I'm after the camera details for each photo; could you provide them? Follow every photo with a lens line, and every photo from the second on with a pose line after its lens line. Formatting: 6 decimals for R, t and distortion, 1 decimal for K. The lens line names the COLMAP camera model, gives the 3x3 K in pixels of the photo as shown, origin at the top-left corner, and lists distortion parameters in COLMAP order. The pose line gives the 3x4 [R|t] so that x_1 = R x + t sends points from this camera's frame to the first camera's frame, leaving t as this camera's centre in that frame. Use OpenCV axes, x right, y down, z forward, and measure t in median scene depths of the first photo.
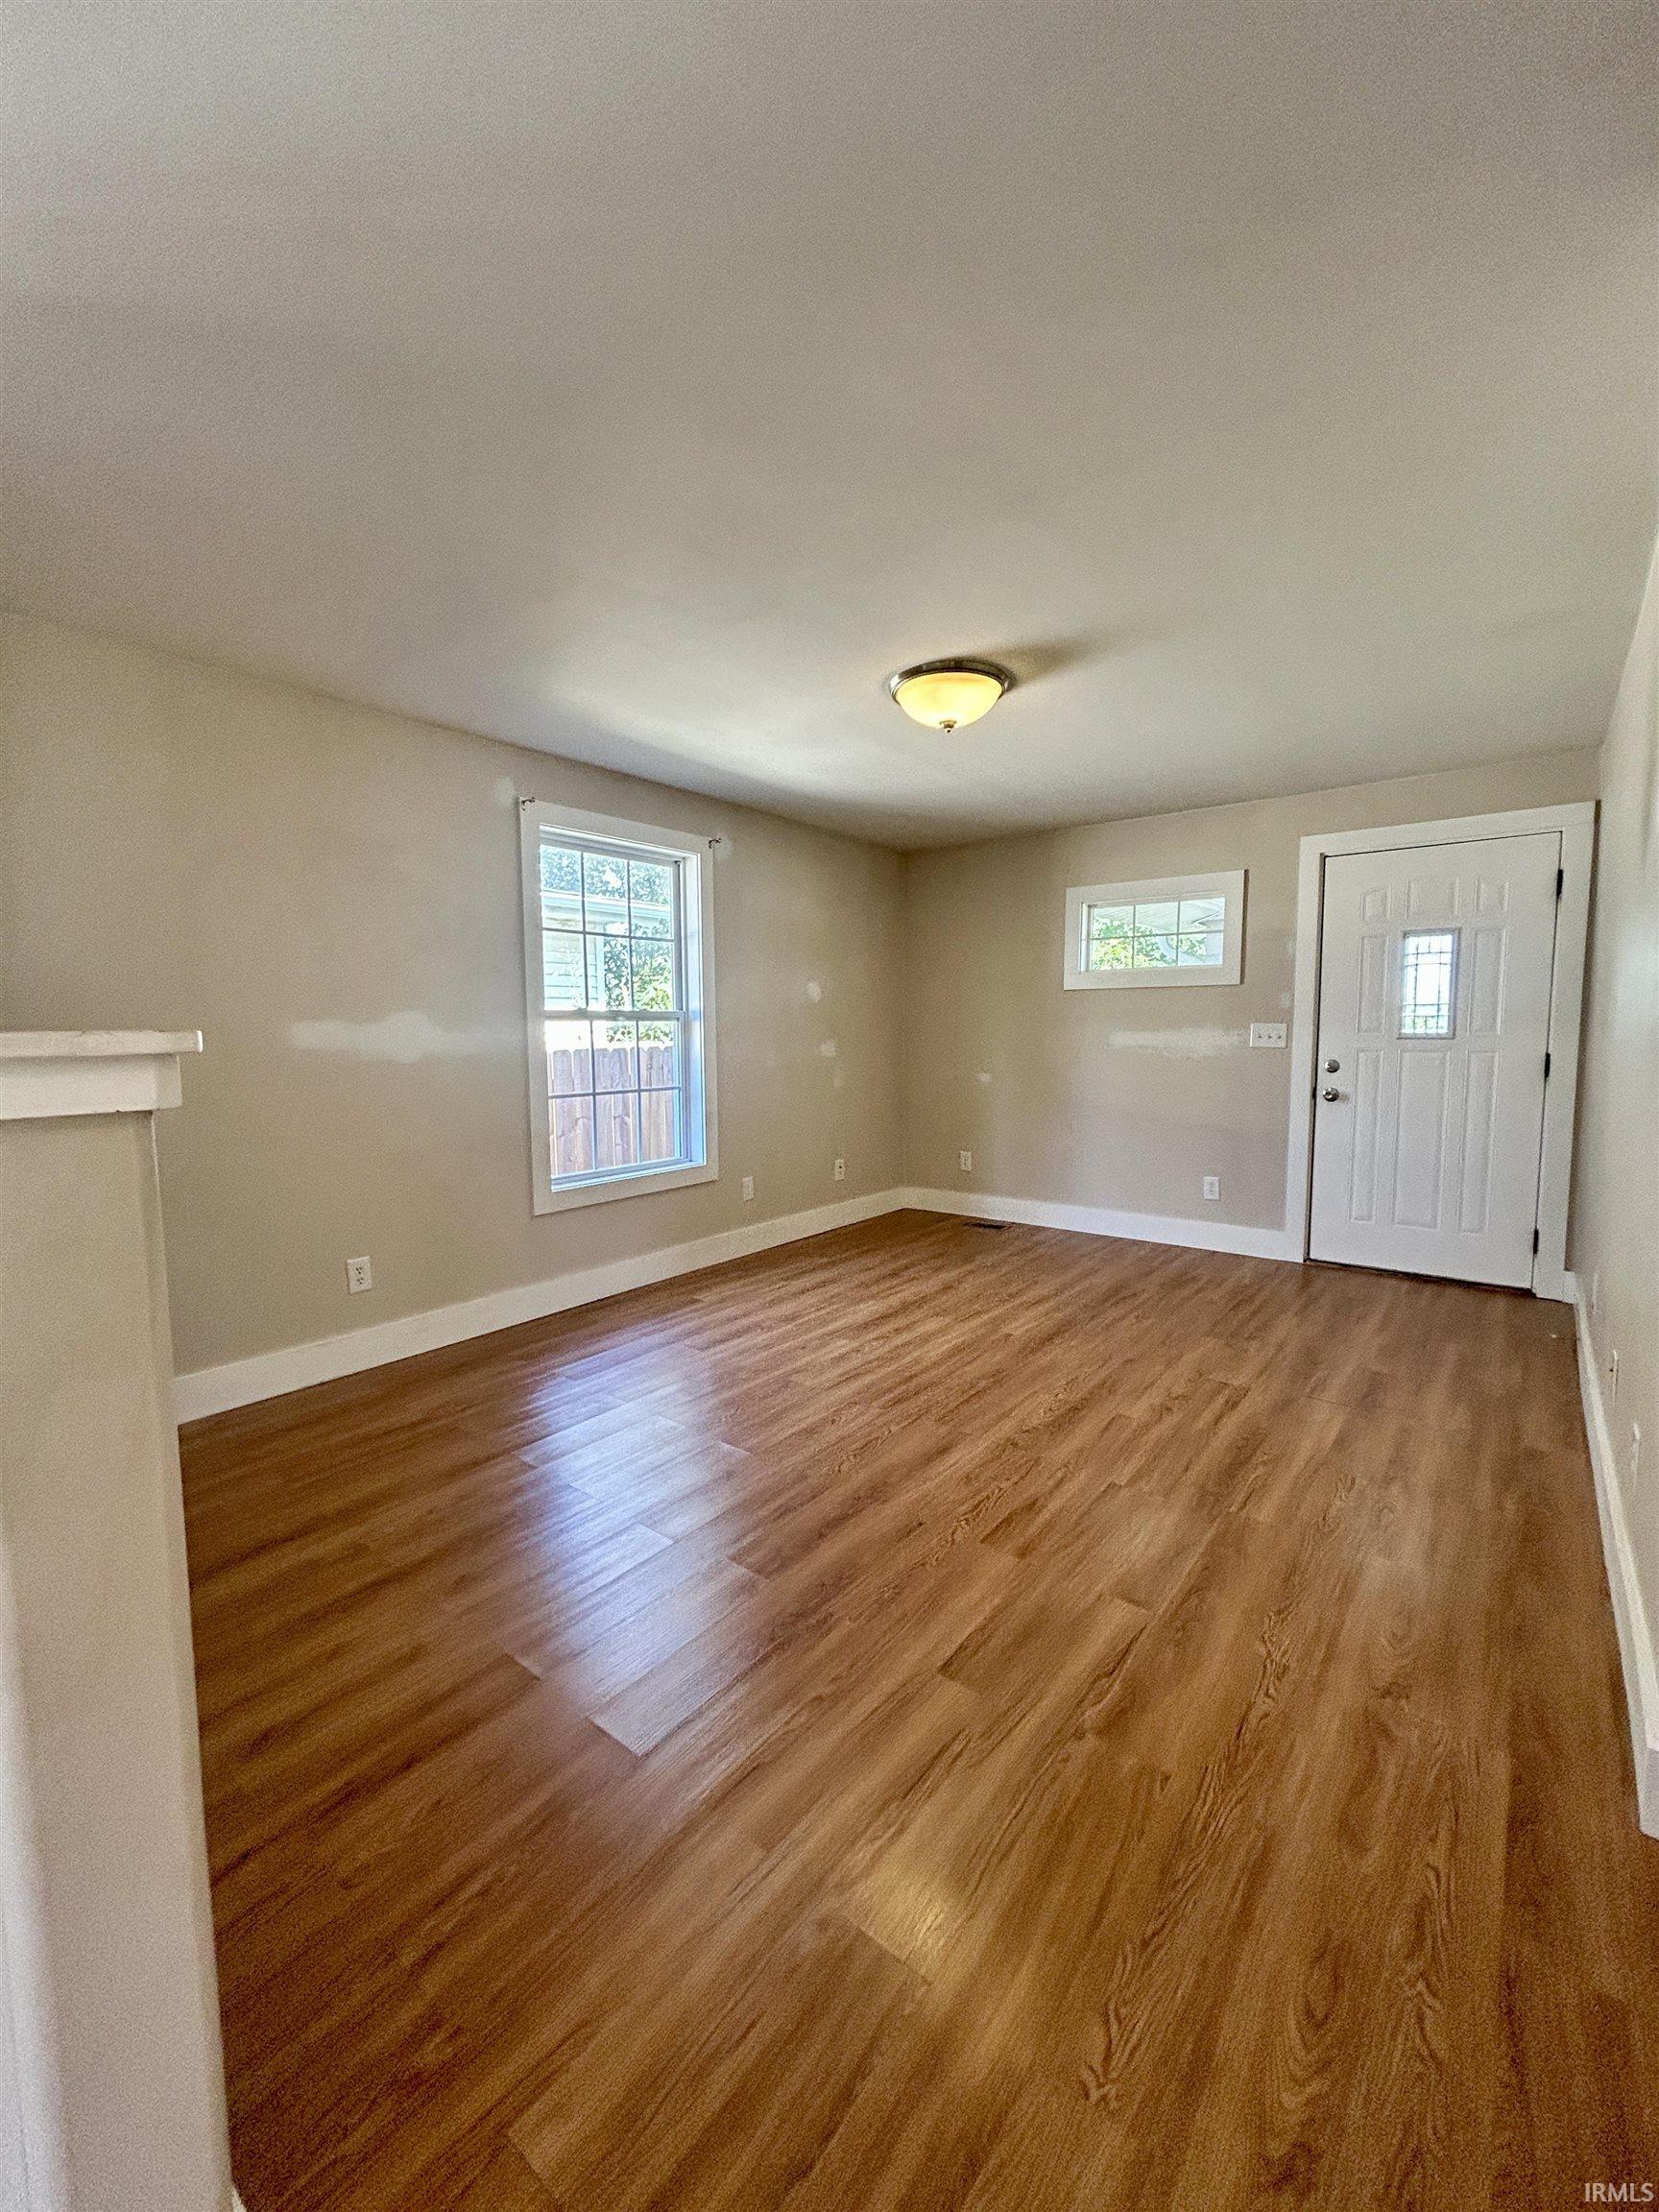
lens RADIAL K [[890.0, 0, 834.2], [0, 890.0, 1100.9], [0, 0, 1]] dist [-0.002057, 0.000760]
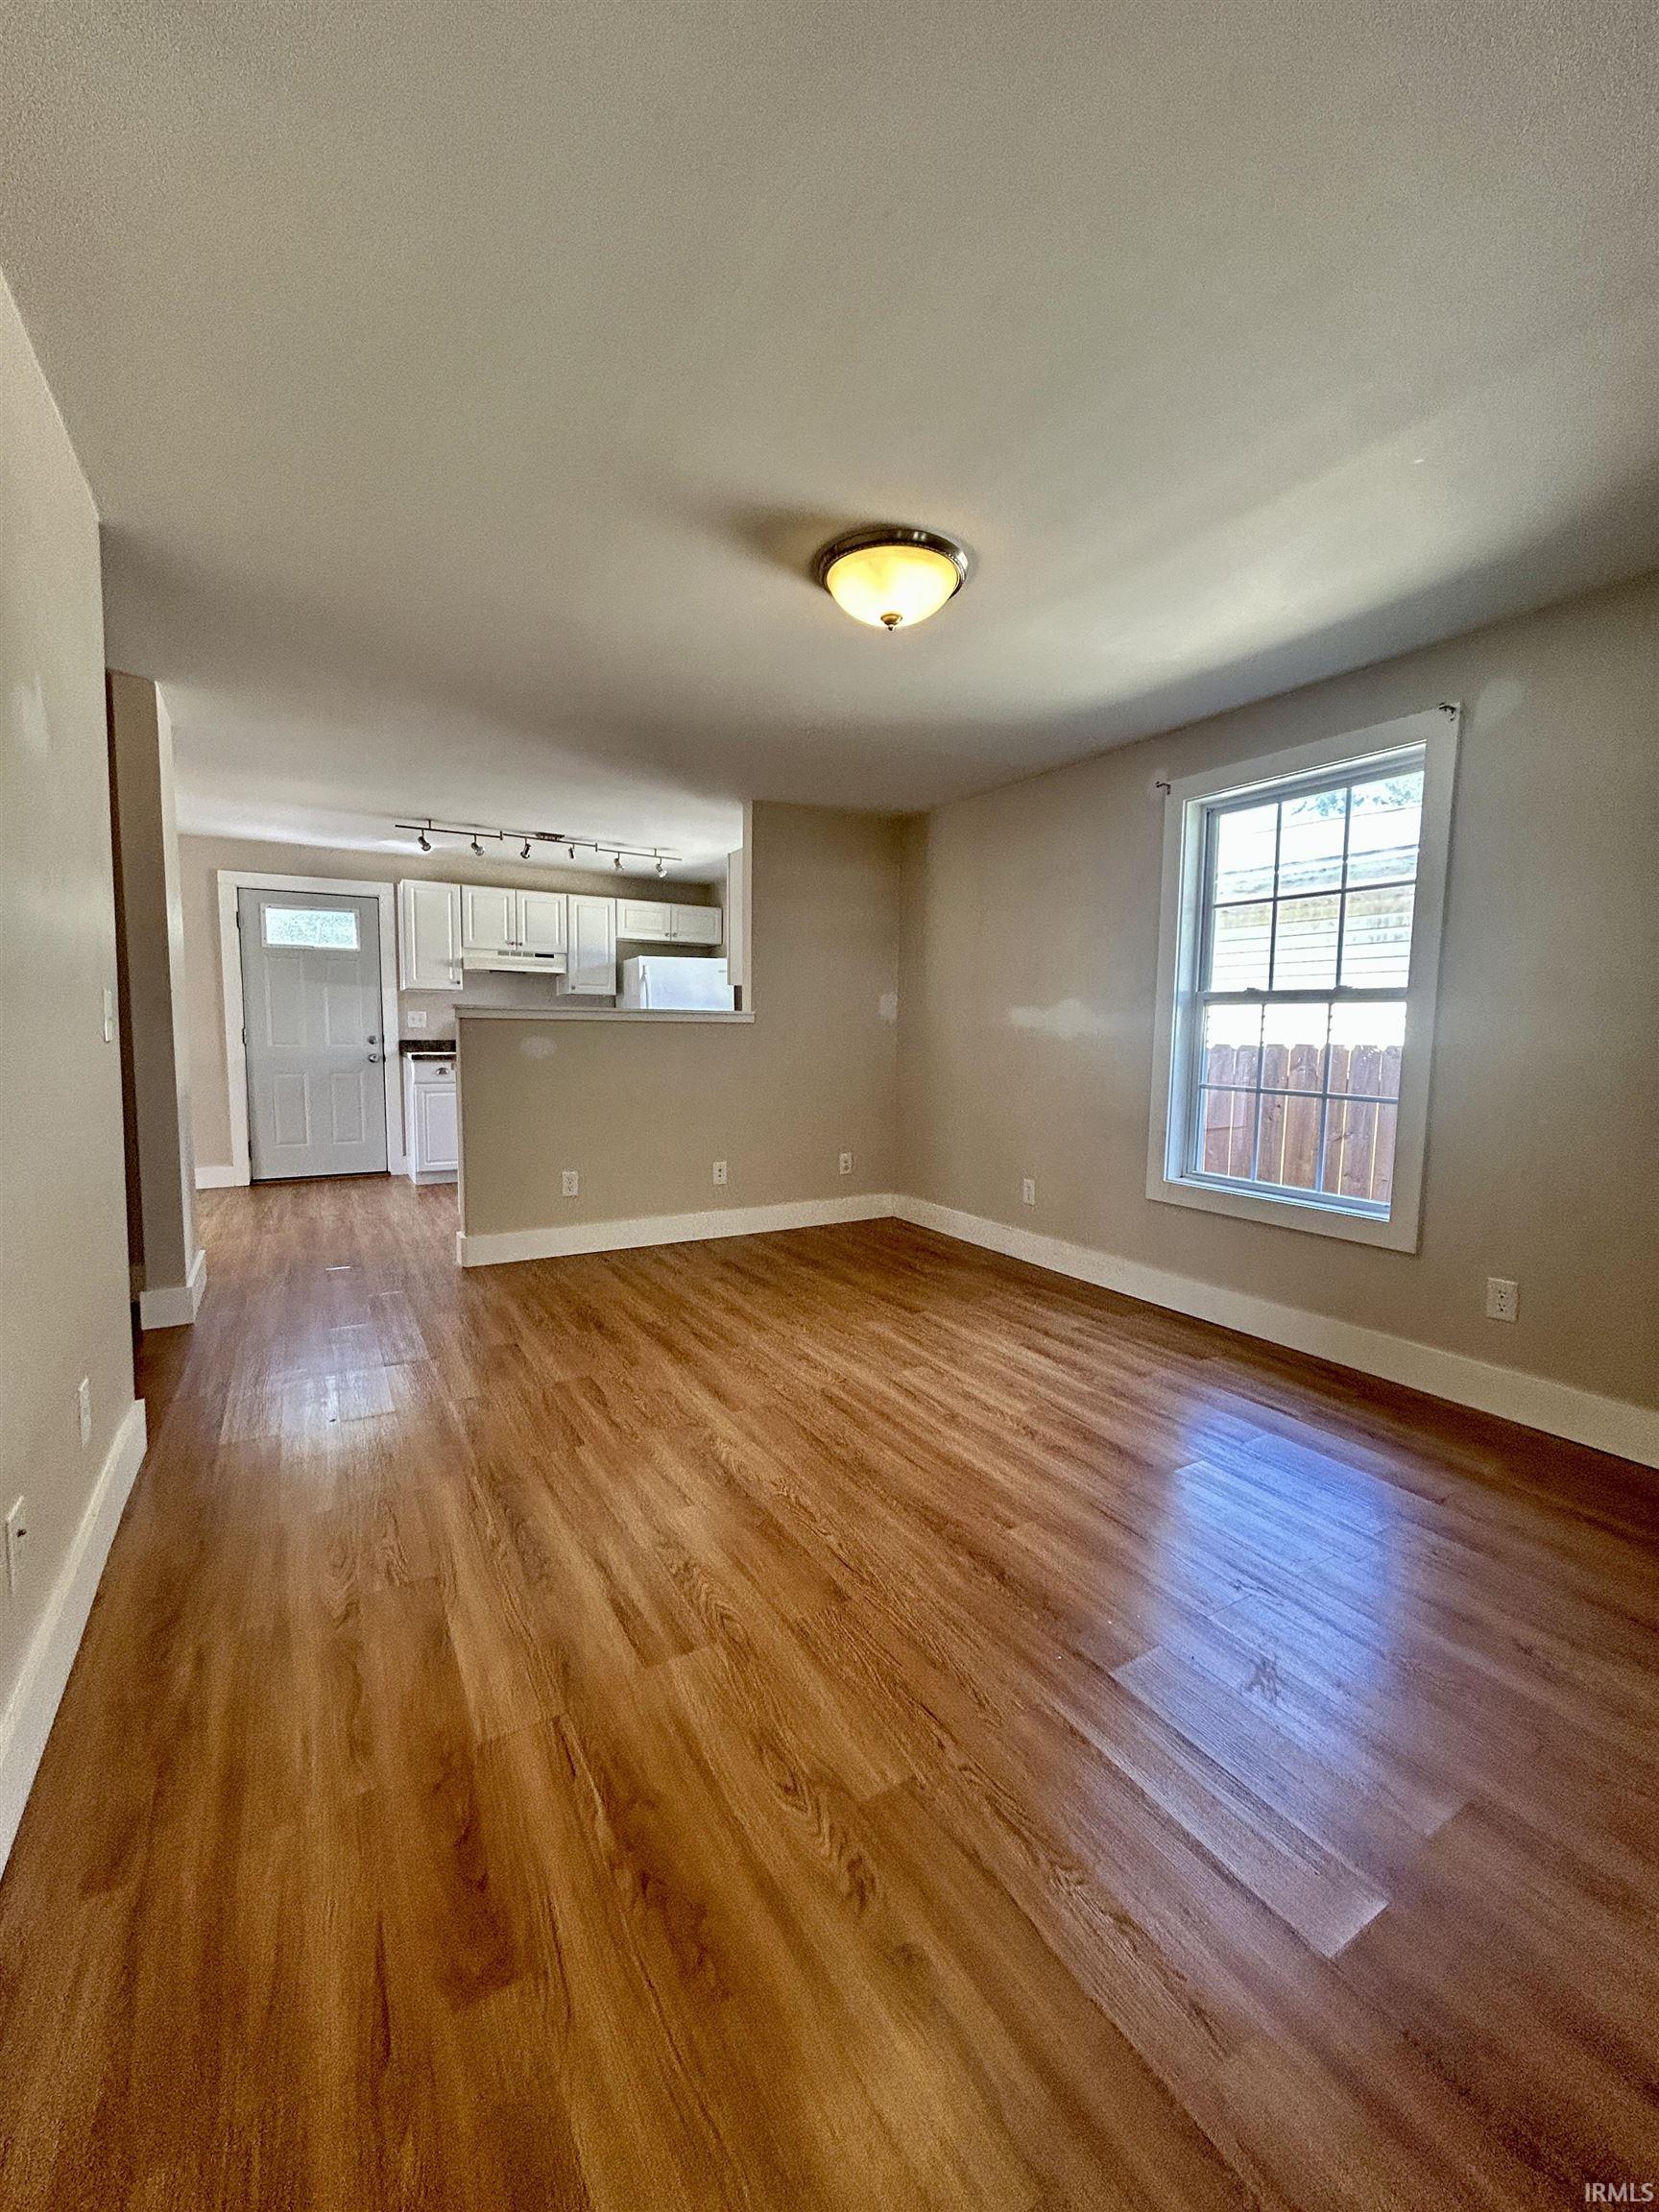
lens RADIAL K [[890.0, 0, 838.6], [0, 890.0, 1117.3], [0, 0, 1]] dist [-0.002057, 0.000760]
pose [[-0.354286, 0.096856, -0.930108, 0.750755], [-0.091126, 0.986312, 0.137420, -0.072706], [0.930686, 0.133443, -0.340611, 1.049976]]
